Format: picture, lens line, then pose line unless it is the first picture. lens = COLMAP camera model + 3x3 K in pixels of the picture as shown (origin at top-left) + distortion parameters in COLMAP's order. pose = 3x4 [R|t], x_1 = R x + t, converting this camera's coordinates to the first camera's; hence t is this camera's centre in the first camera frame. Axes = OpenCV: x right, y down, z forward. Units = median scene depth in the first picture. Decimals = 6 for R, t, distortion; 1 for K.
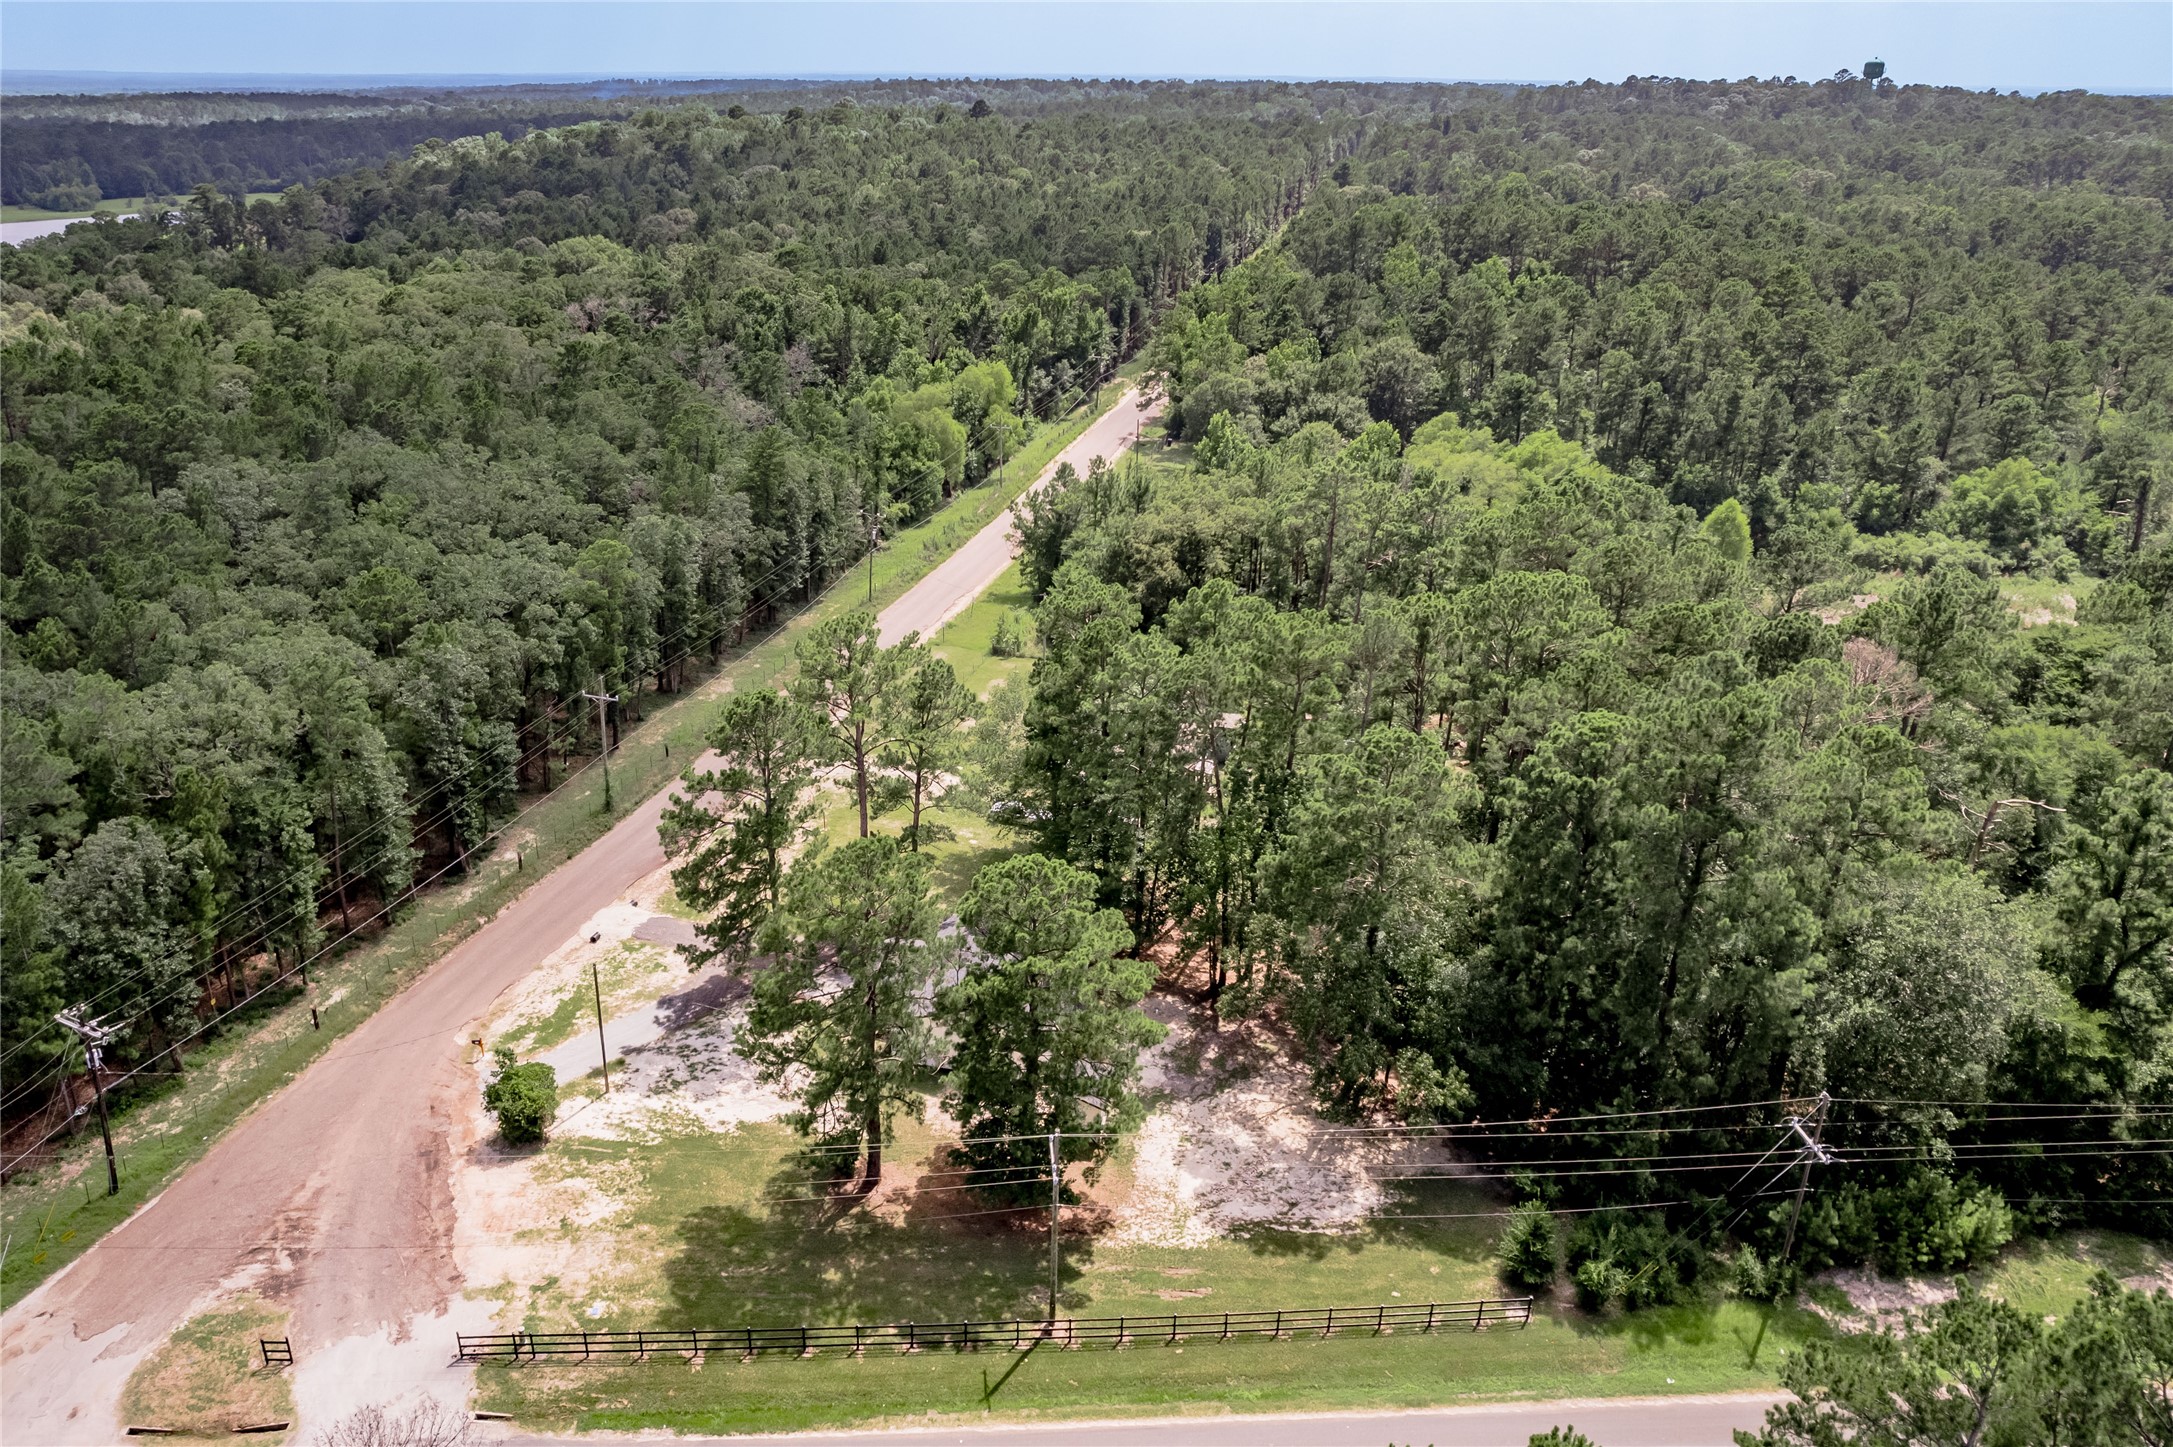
lens RADIAL K [[1586.8, 0, 1041.7], [0, 1586.8, 728.4], [0, 0, 1]] dist [-0.084868, 0.085657]
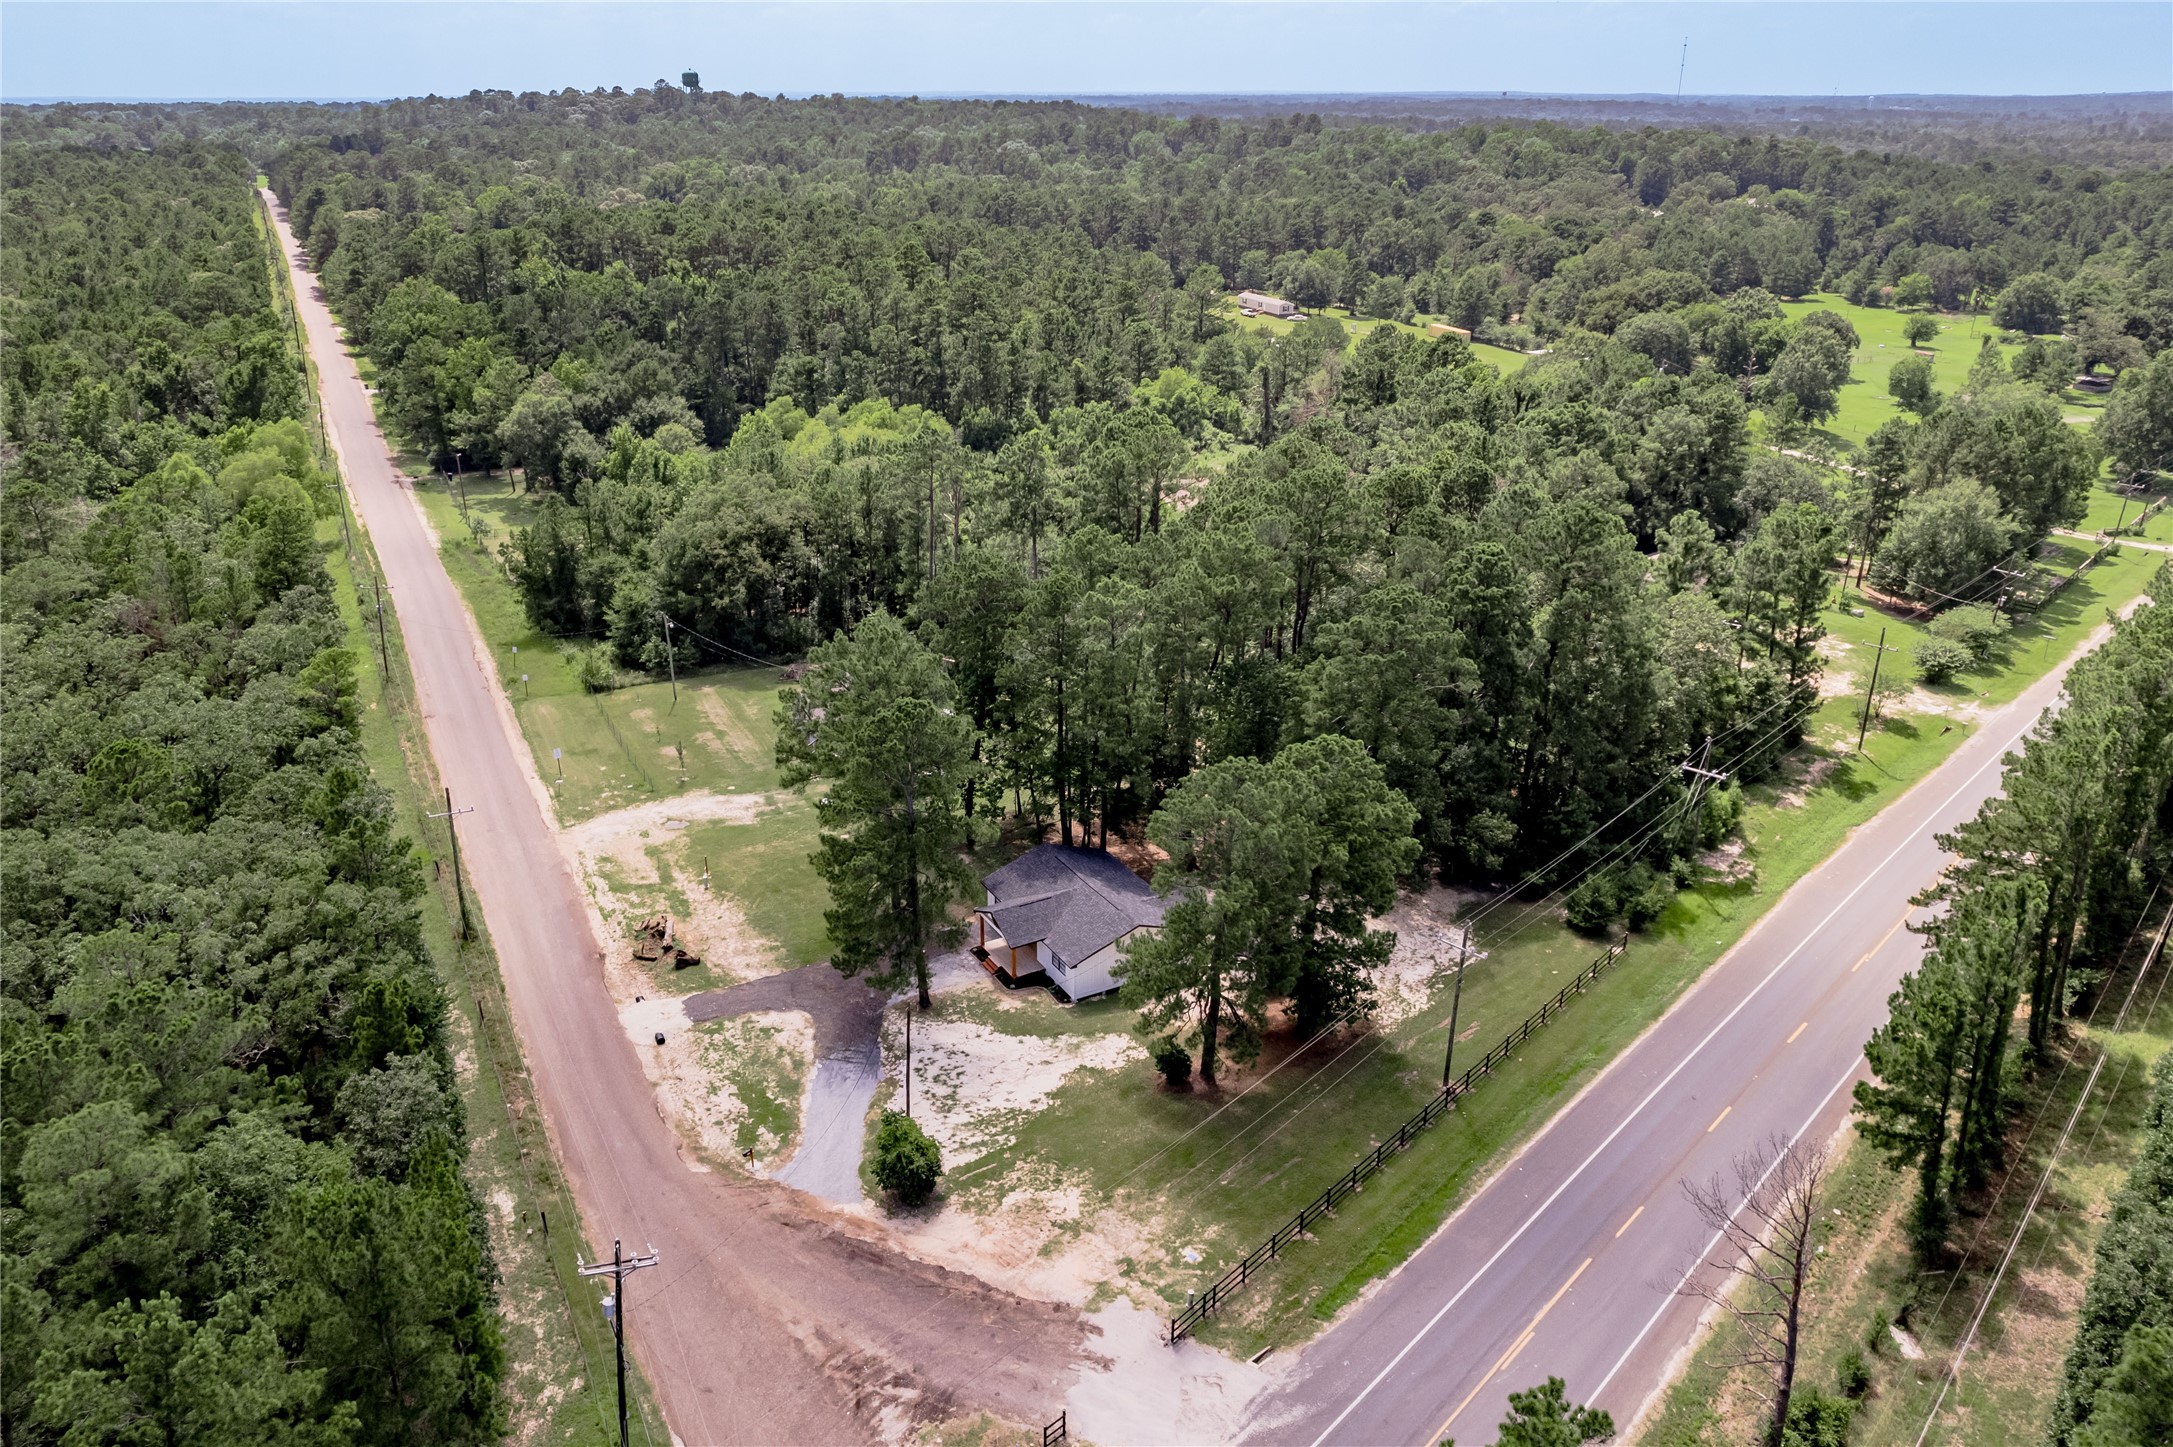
lens RADIAL K [[1533.9, 0, 1049.0], [0, 1533.9, 720.8], [0, 0, 1]] dist [-0.069951, 0.074643]
pose [[0.734948, -0.265876, 0.623828, -0.817830], [0.266495, 0.959160, 0.094829, -0.088897], [-0.623563, 0.096553, 0.775788, 0.207163]]
